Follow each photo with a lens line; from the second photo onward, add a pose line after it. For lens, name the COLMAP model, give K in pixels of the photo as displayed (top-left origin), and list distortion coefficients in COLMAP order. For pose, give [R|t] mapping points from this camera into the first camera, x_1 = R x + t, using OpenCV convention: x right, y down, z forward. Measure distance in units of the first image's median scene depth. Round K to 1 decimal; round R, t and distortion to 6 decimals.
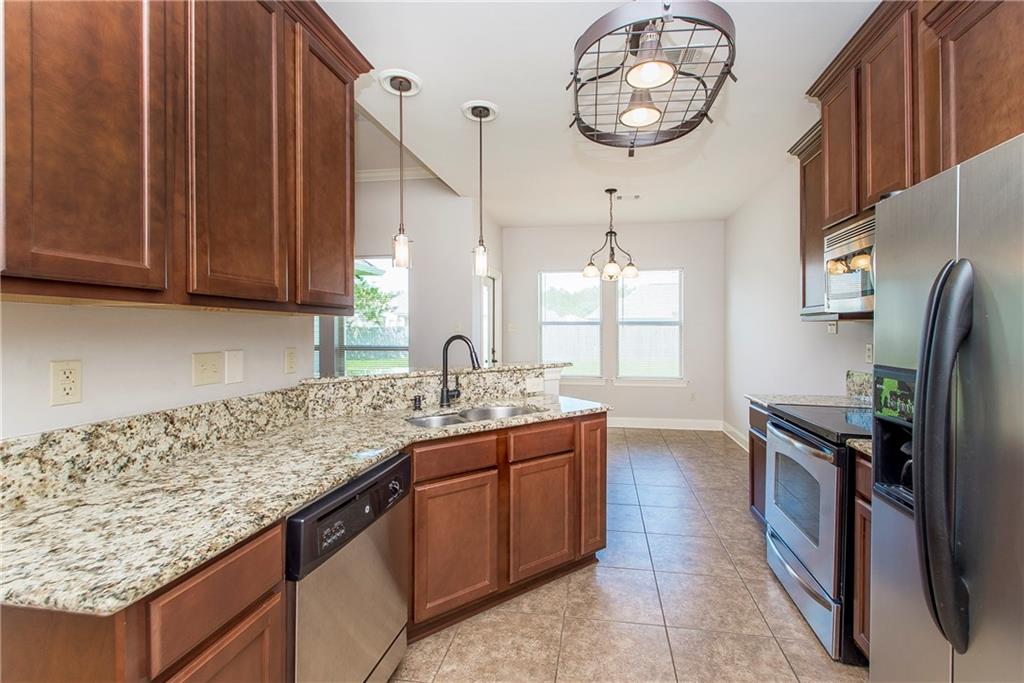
lens RADIAL K [[454.1, 0, 543.3], [0, 454.1, 332.1], [0, 0, 1]] dist [0.000643, 0.000082]
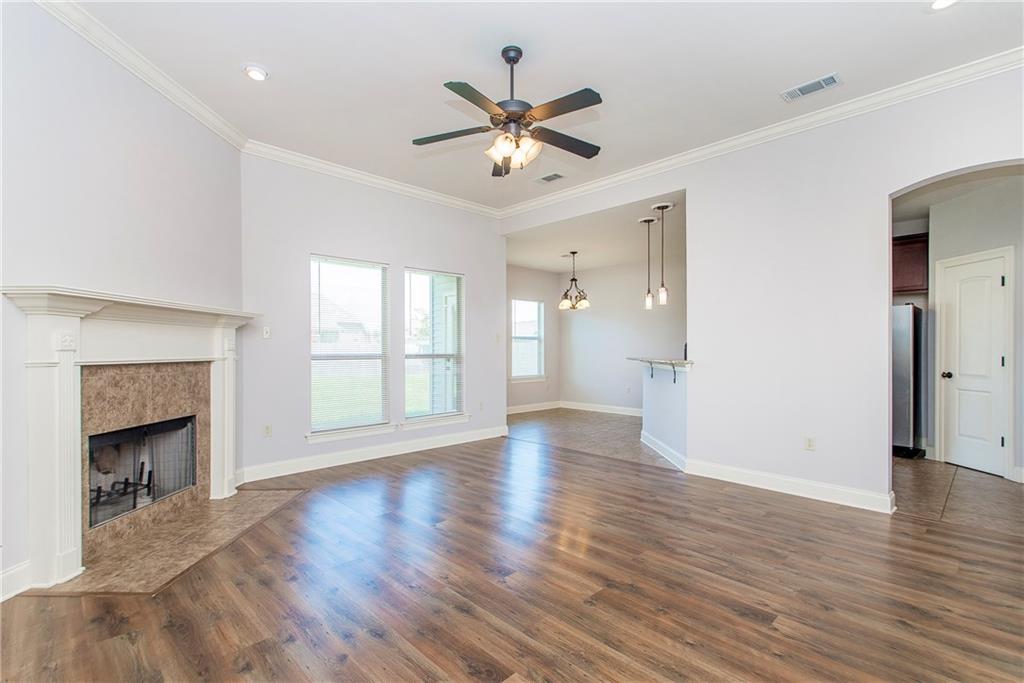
lens RADIAL K [[466.9, 0, 509.0], [0, 466.9, 345.4], [0, 0, 1]] dist [0.015873, -0.000226]
pose [[0.620722, 0.003625, 0.784022, -2.365190], [0.007374, 0.999918, -0.010461, 0.046065], [-0.783996, 0.012275, 0.620645, 0.324963]]
